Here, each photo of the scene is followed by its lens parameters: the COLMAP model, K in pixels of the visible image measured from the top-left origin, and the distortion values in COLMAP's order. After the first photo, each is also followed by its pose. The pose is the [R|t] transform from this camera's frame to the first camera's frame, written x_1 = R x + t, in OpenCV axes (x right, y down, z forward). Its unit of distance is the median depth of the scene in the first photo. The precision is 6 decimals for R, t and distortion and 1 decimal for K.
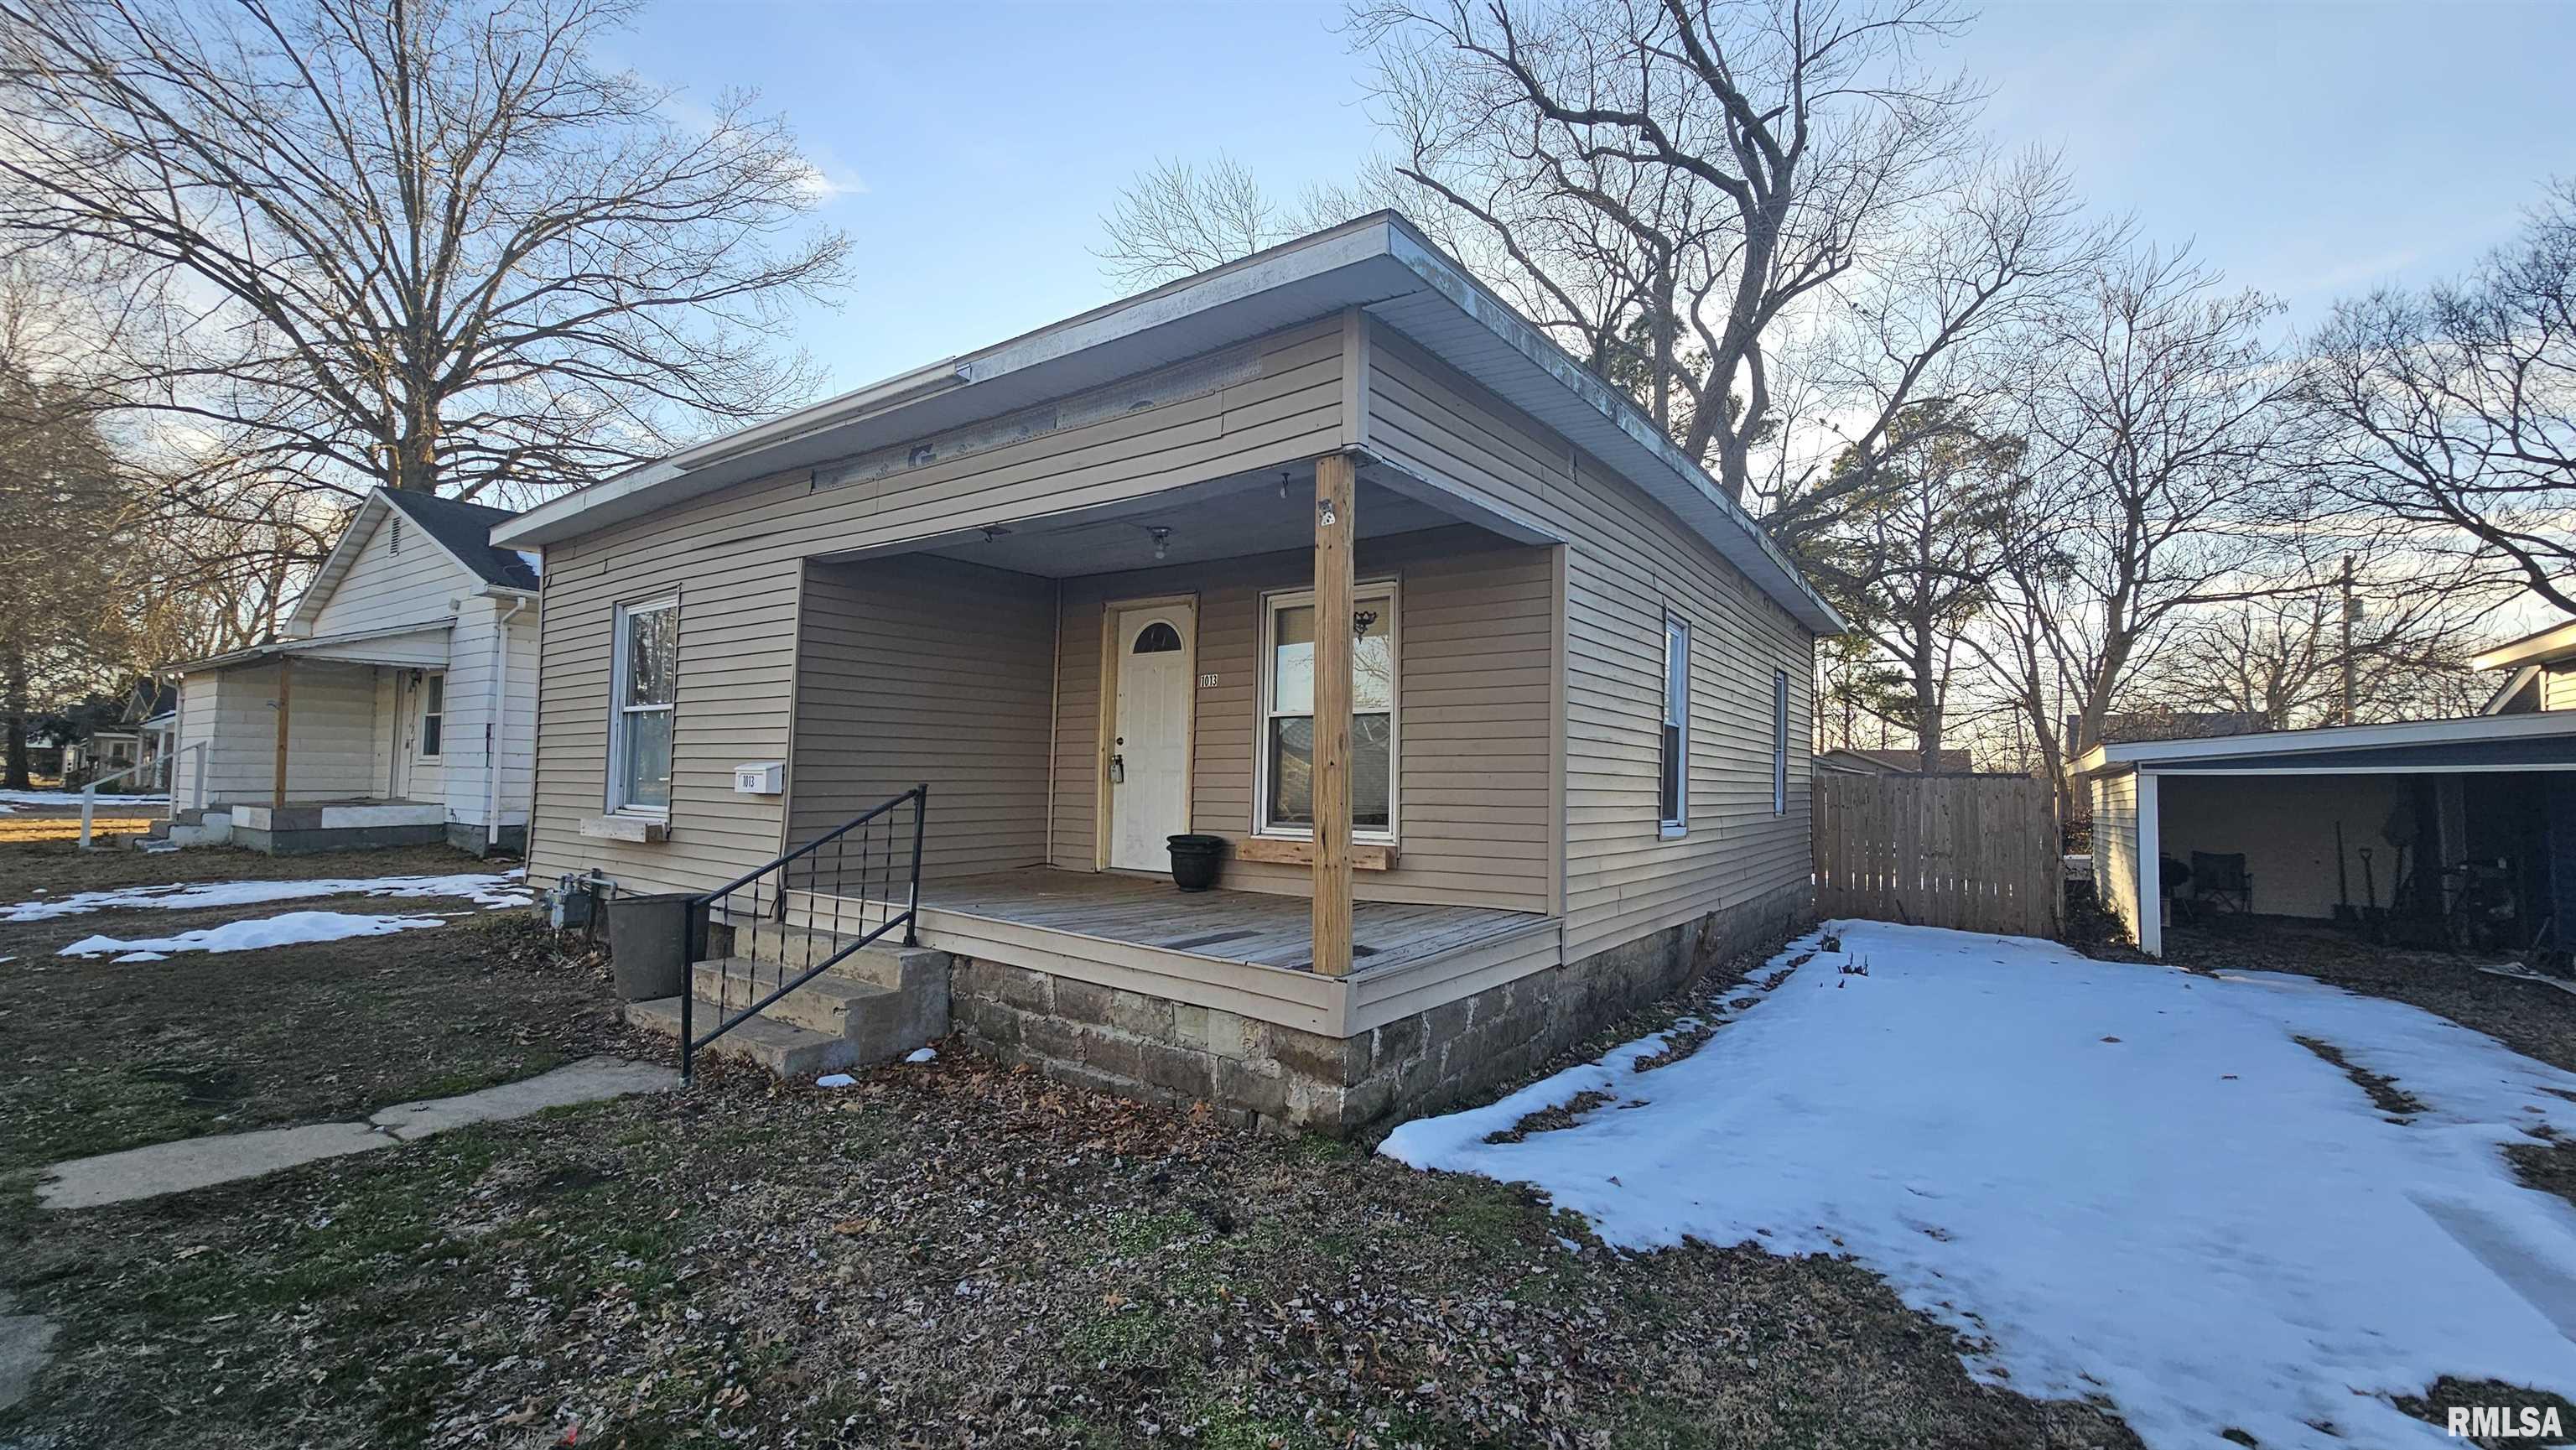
lens RADIAL K [[1026.5, 0, 1315.6], [0, 1026.5, 726.6], [0, 0, 1]] dist [0.001040, 0.000055]
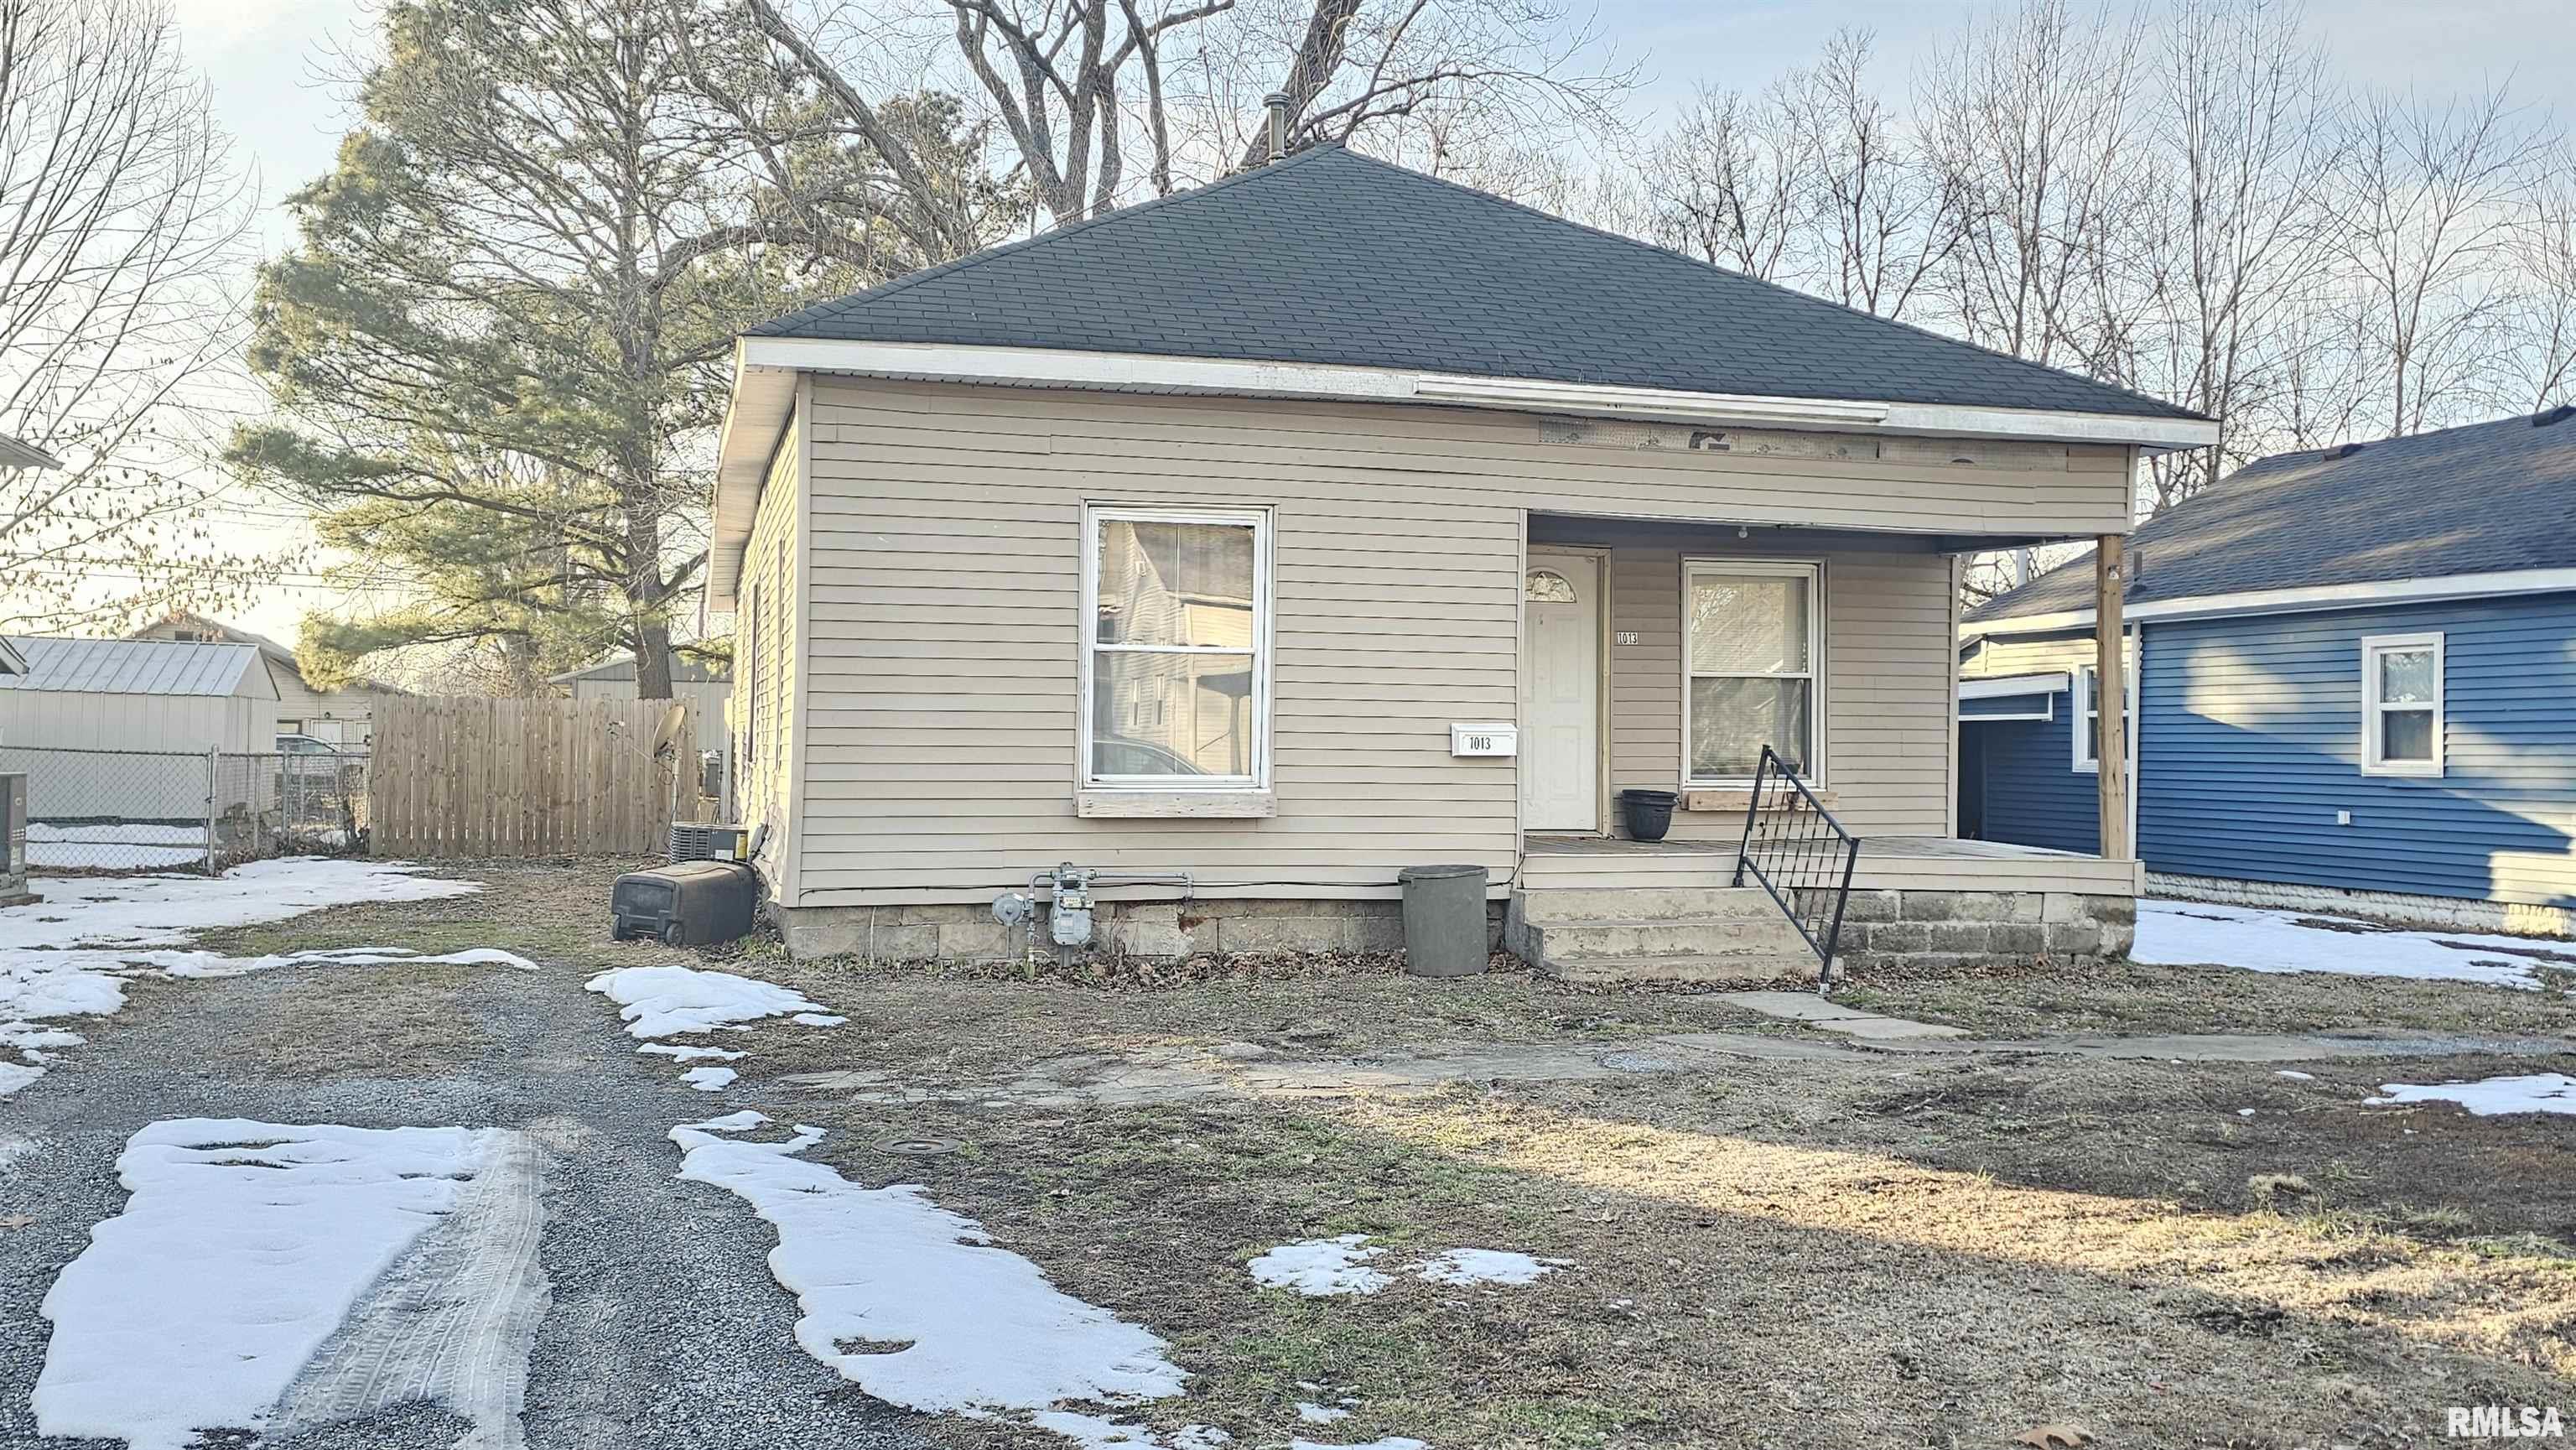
lens RADIAL K [[2173.8, 0, 1295.7], [0, 2173.8, 644.9], [0, 0, 1]] dist [0.146219, -0.258113]
pose [[0.637608, 0.022983, 0.770018, -2.308381], [-0.042830, 0.999066, 0.005646, -0.042364], [-0.769169, -0.036580, 0.637997, -0.143851]]
